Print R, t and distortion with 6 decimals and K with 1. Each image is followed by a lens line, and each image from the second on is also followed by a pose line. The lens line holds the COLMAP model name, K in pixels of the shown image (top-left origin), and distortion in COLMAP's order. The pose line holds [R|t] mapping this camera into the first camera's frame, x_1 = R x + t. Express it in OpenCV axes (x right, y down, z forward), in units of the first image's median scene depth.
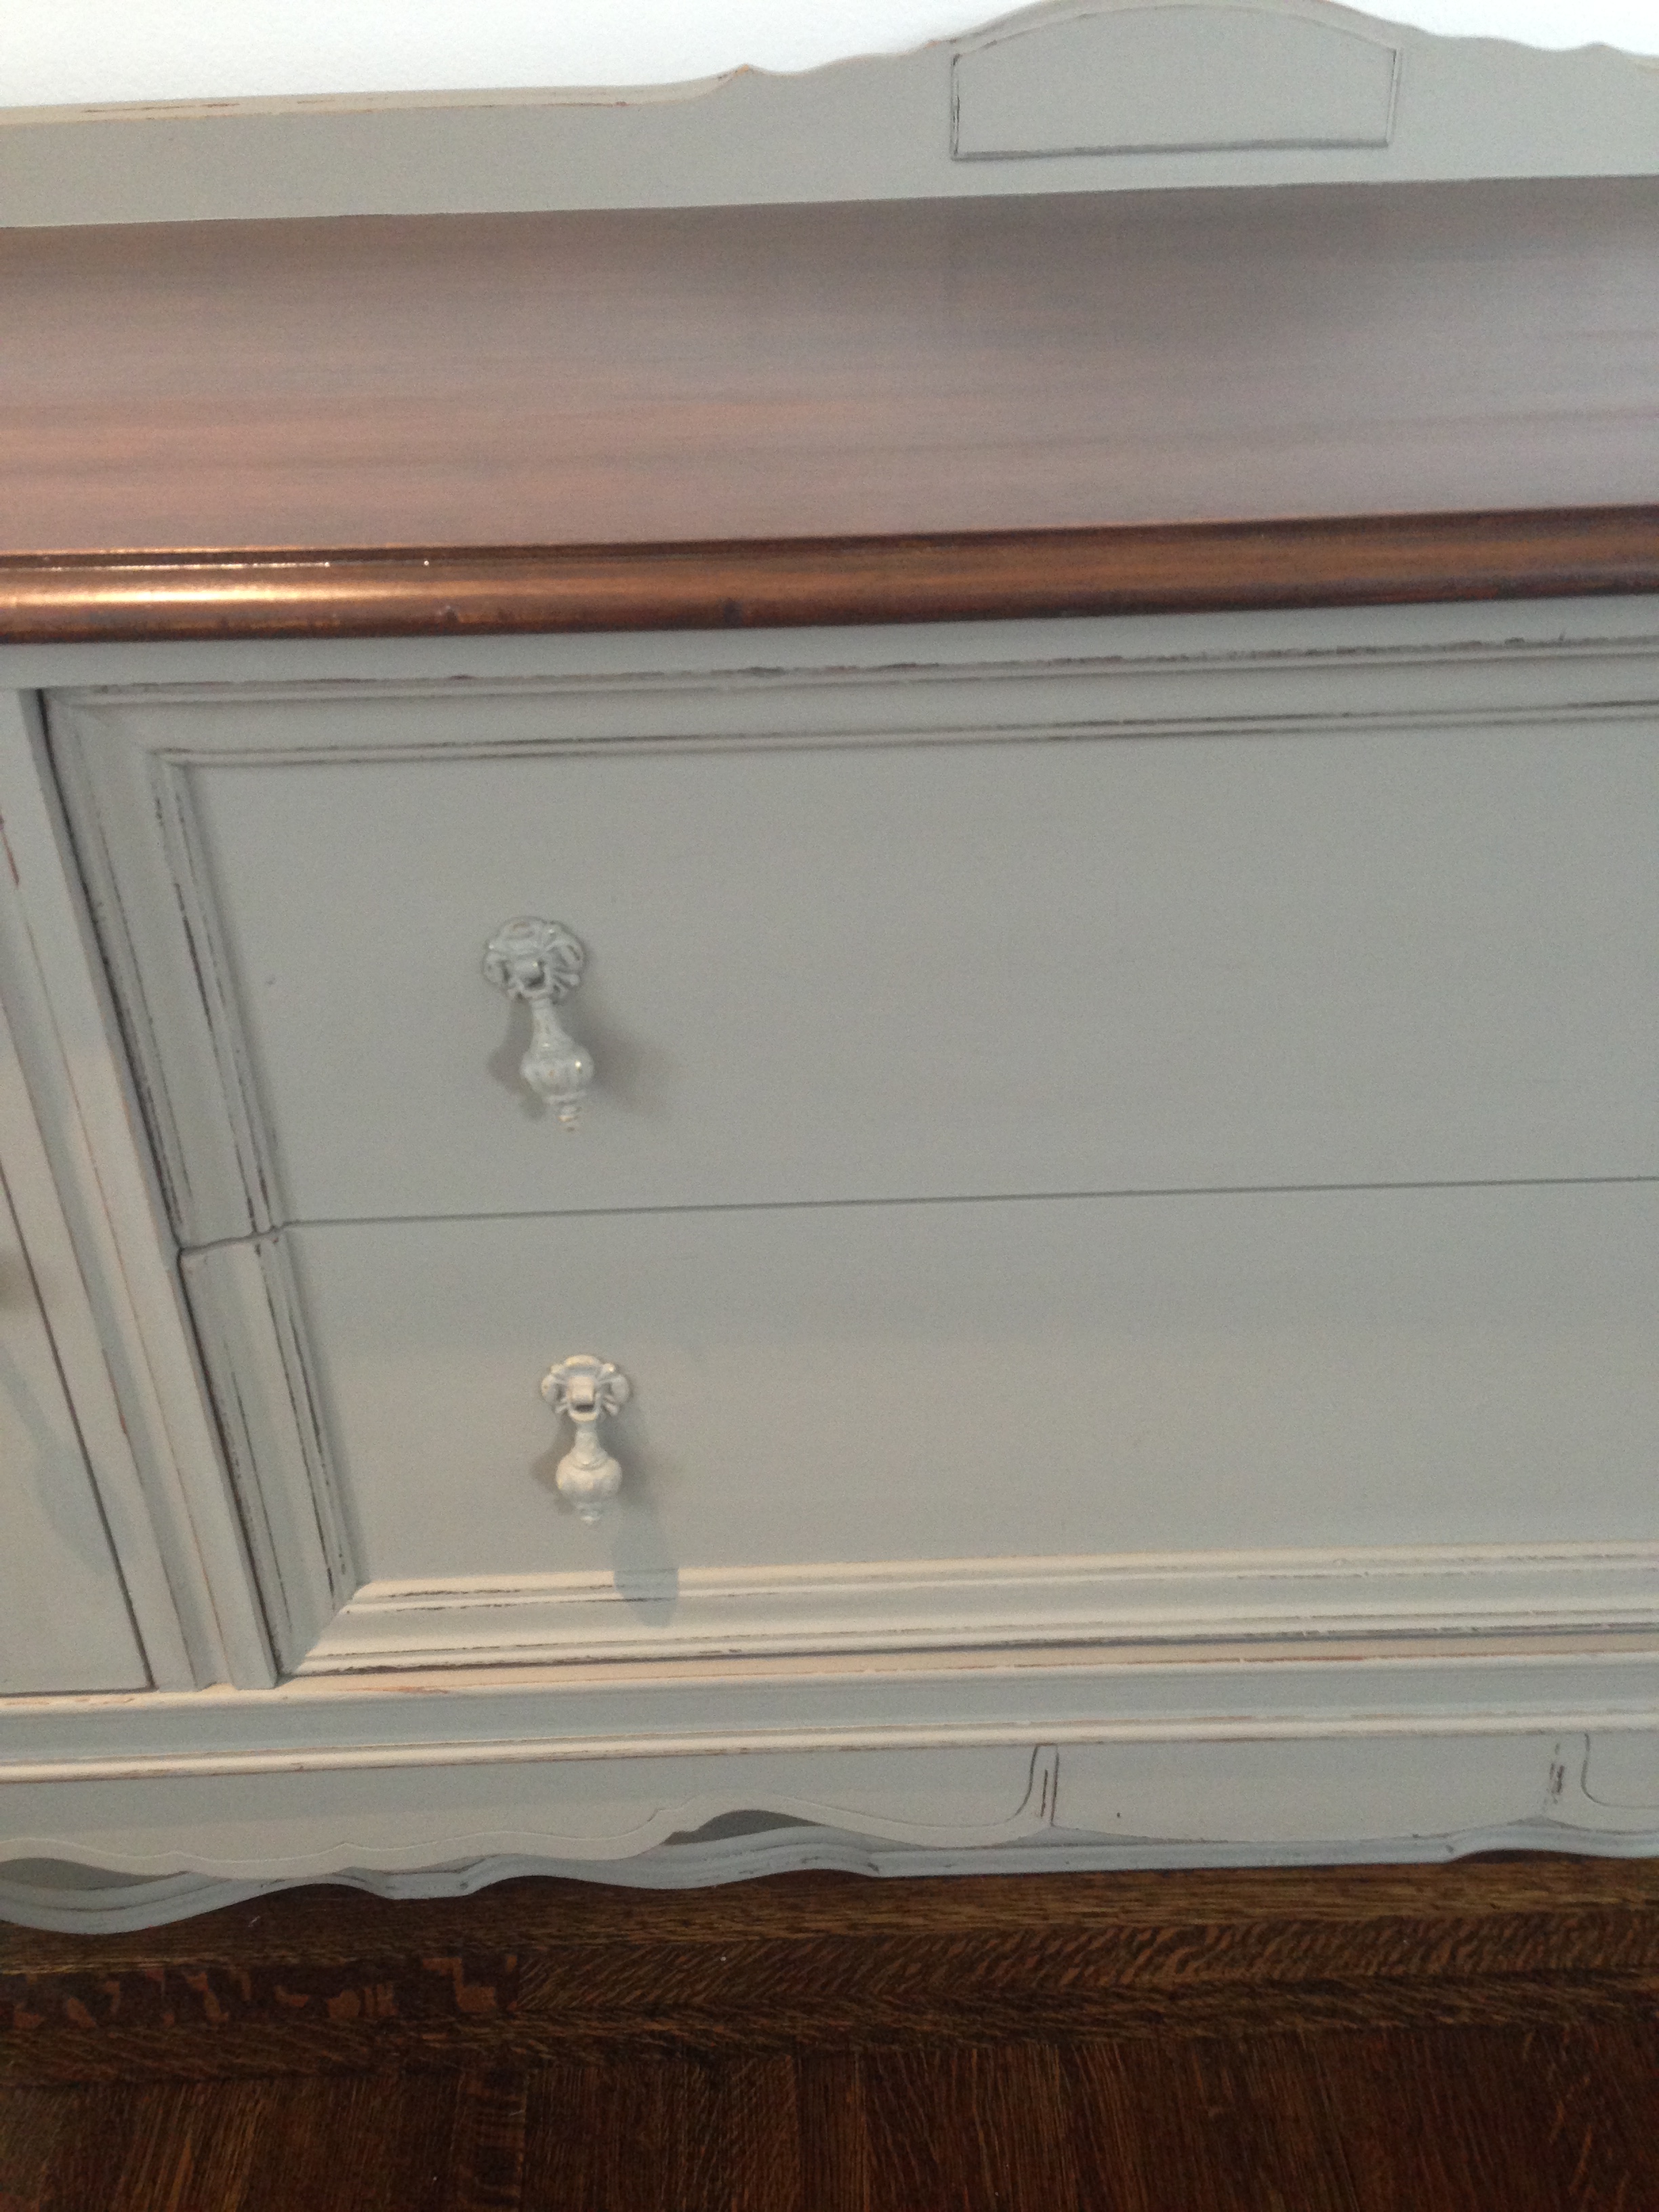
lens RADIAL K [[2042.7, 0, 829.5], [0, 2042.7, 1106.0], [0, 0, 1]] dist [0.125544, -0.187620]
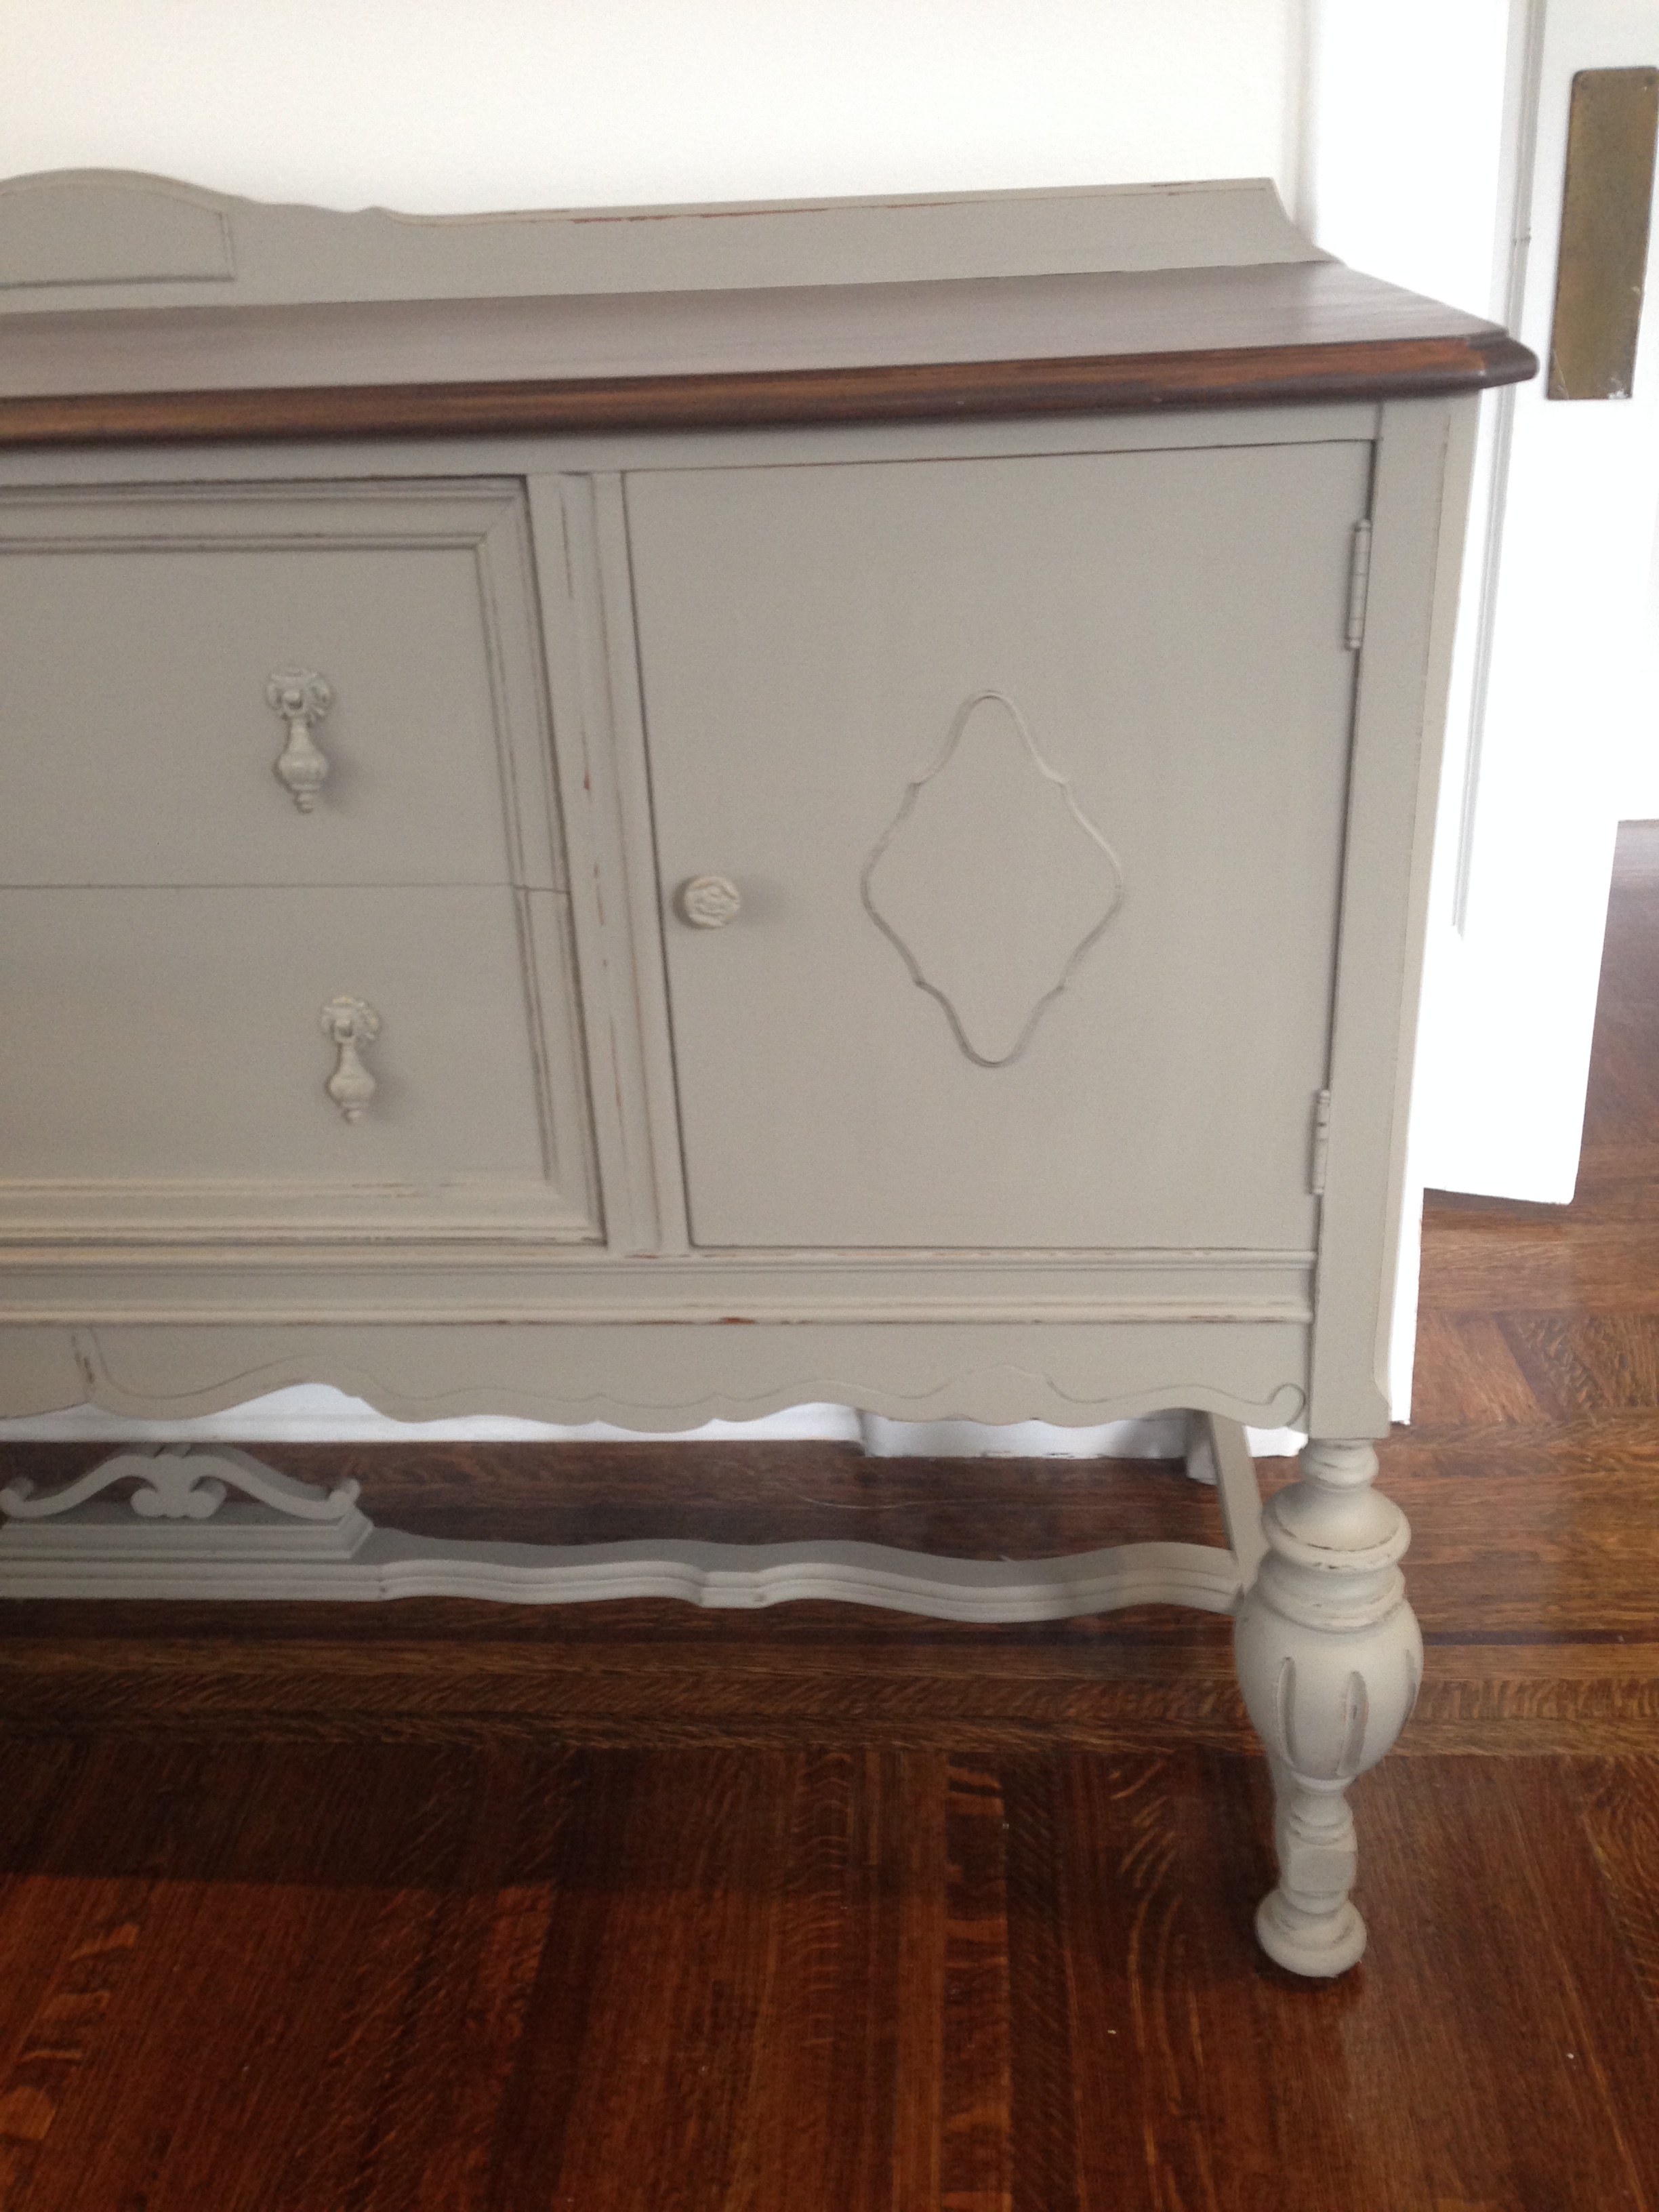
lens RADIAL K [[2042.7, 0, 829.5], [0, 2042.7, 1106.0], [0, 0, 1]] dist [0.125544, -0.187620]
pose [[0.994062, 0.023943, -0.106146, 0.754268], [-0.036875, 0.991895, -0.121593, 0.228932], [0.102375, 0.124785, 0.986888, -0.256797]]
